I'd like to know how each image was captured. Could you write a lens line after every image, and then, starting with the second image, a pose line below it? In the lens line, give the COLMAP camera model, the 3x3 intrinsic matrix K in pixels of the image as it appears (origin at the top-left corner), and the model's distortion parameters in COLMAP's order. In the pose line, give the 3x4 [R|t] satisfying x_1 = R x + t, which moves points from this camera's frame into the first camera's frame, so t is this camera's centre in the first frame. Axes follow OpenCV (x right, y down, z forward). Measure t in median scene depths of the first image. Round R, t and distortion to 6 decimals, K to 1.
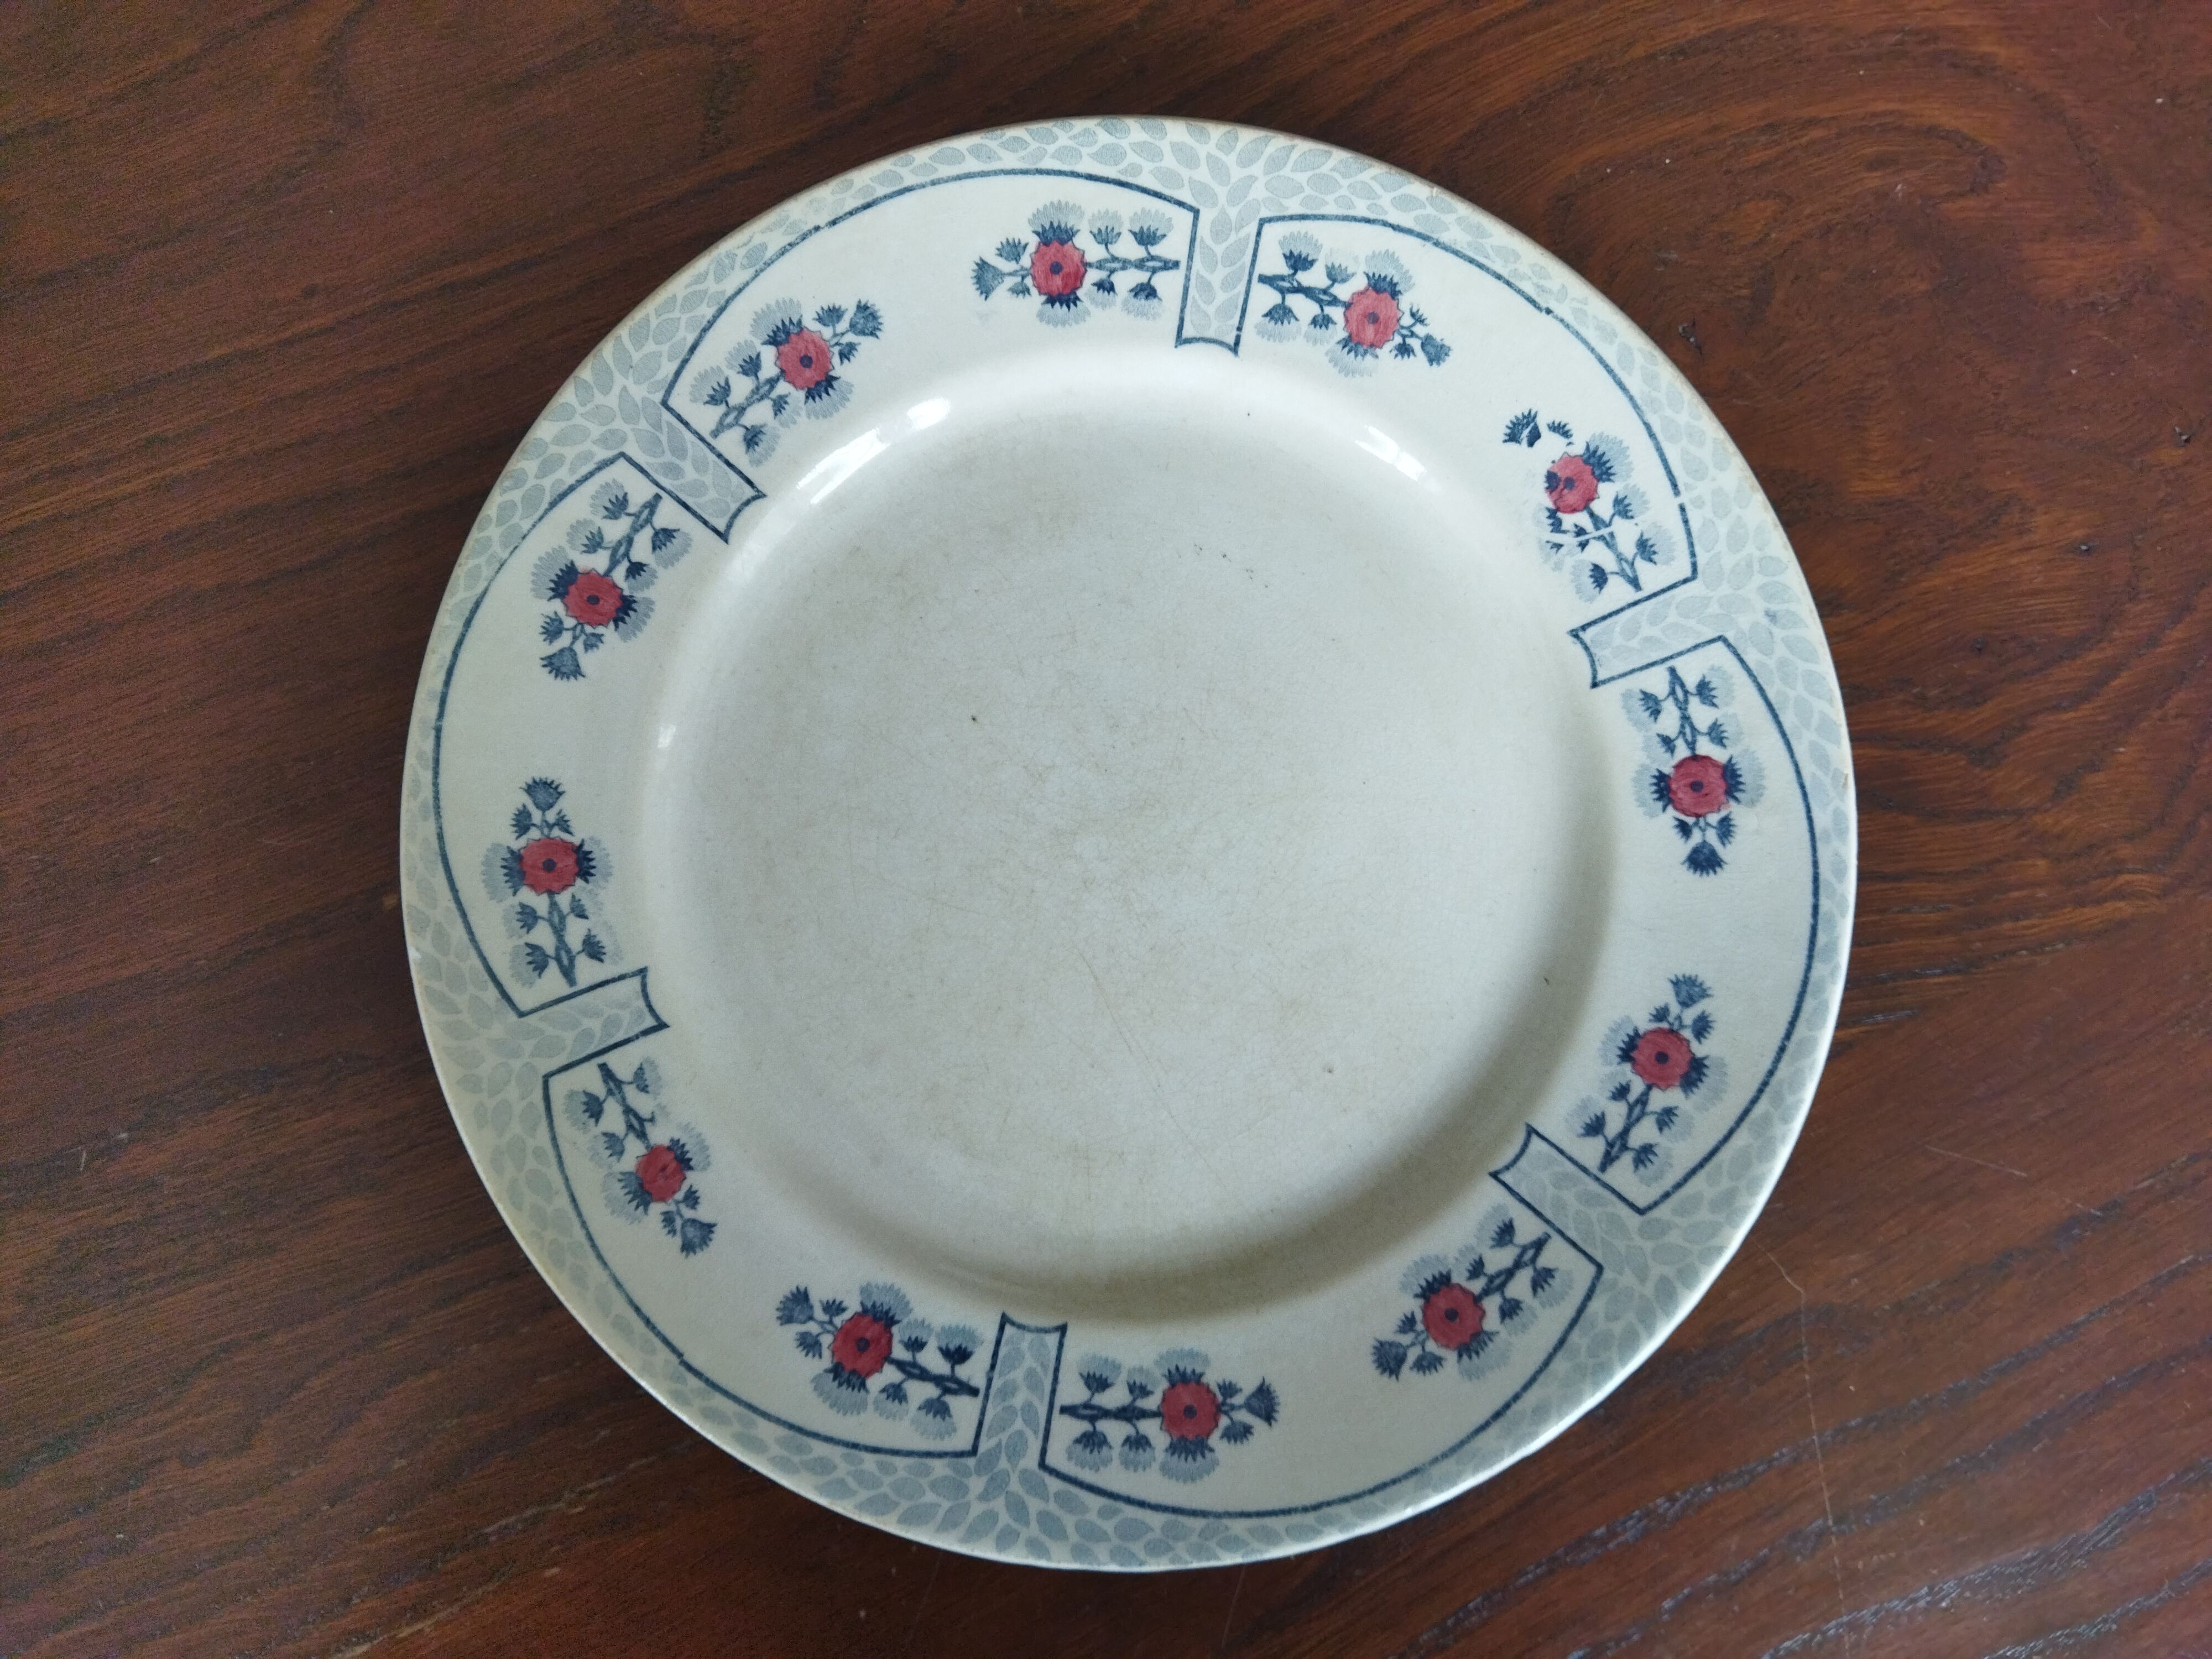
lens RADIAL K [[1511.7, 0, 1102.2], [0, 1511.7, 846.3], [0, 0, 1]] dist [-0.000365, -0.003096]
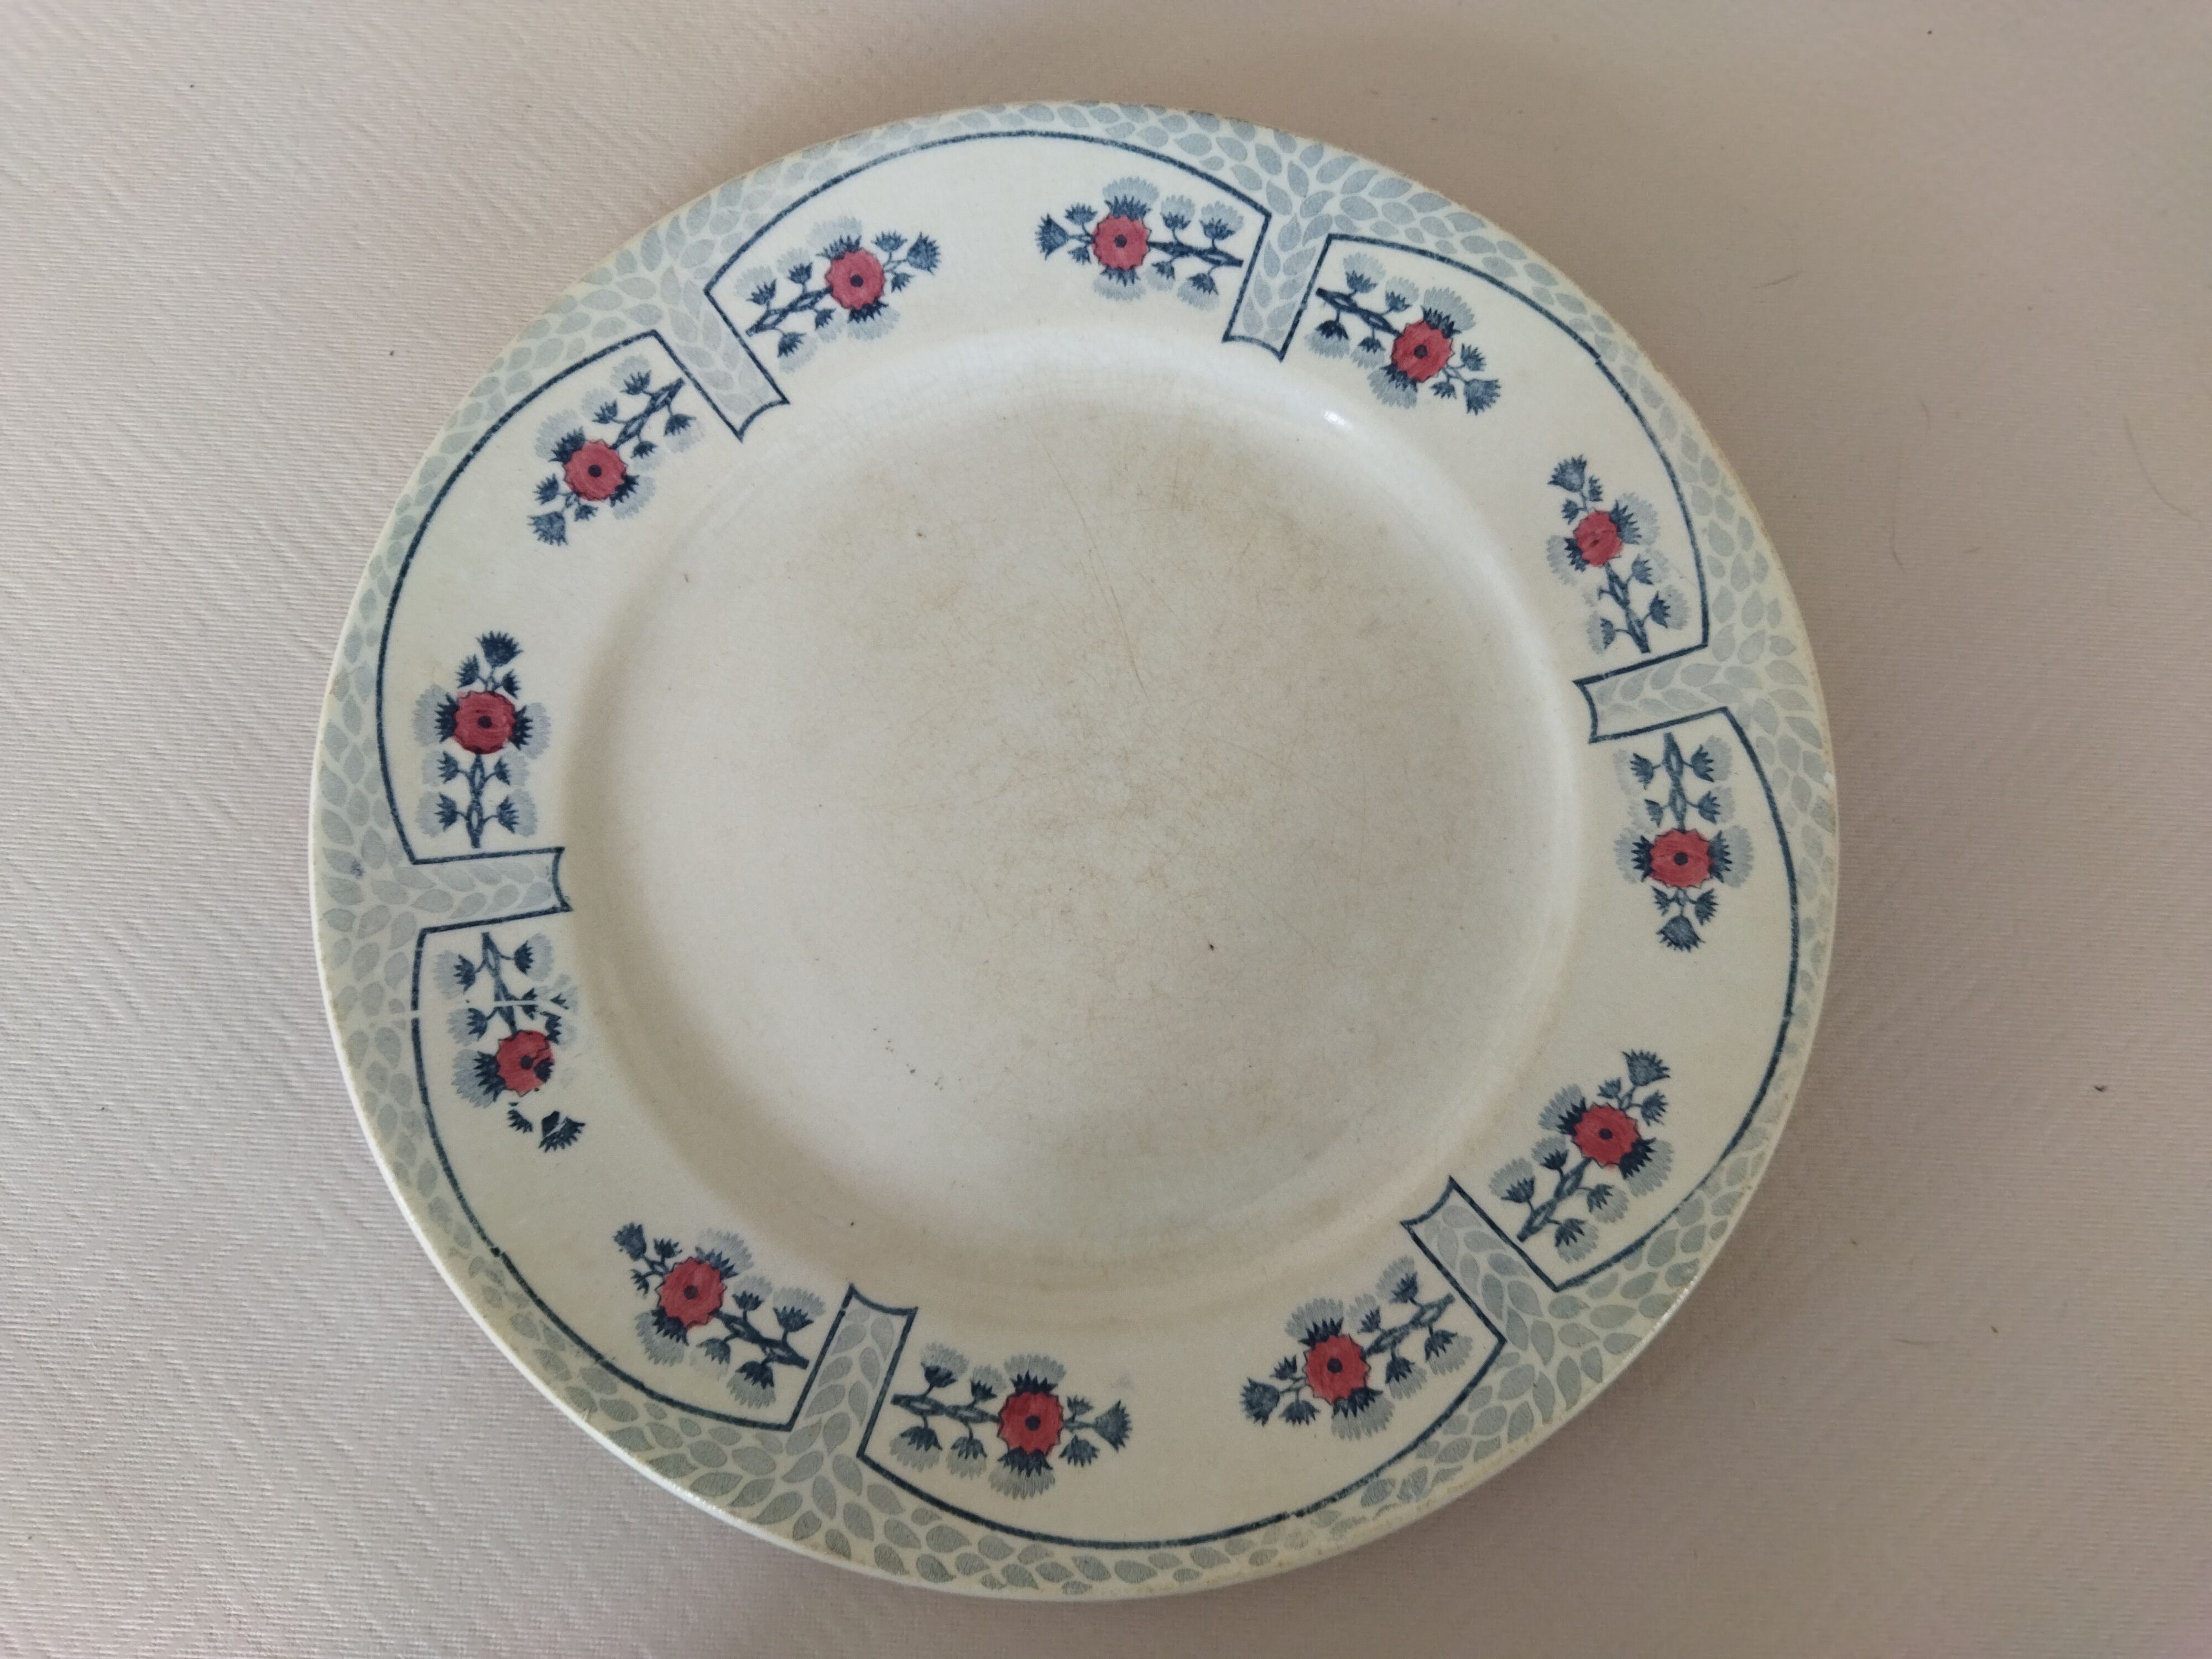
lens RADIAL K [[1511.7, 0, 1102.2], [0, 1511.7, 846.3], [0, 0, 1]] dist [-0.000365, -0.003096]
pose [[-0.982956, -0.180244, 0.036201, -0.042148], [0.183630, -0.953102, 0.240575, -0.275388], [-0.008859, 0.243122, 0.969955, 0.082526]]
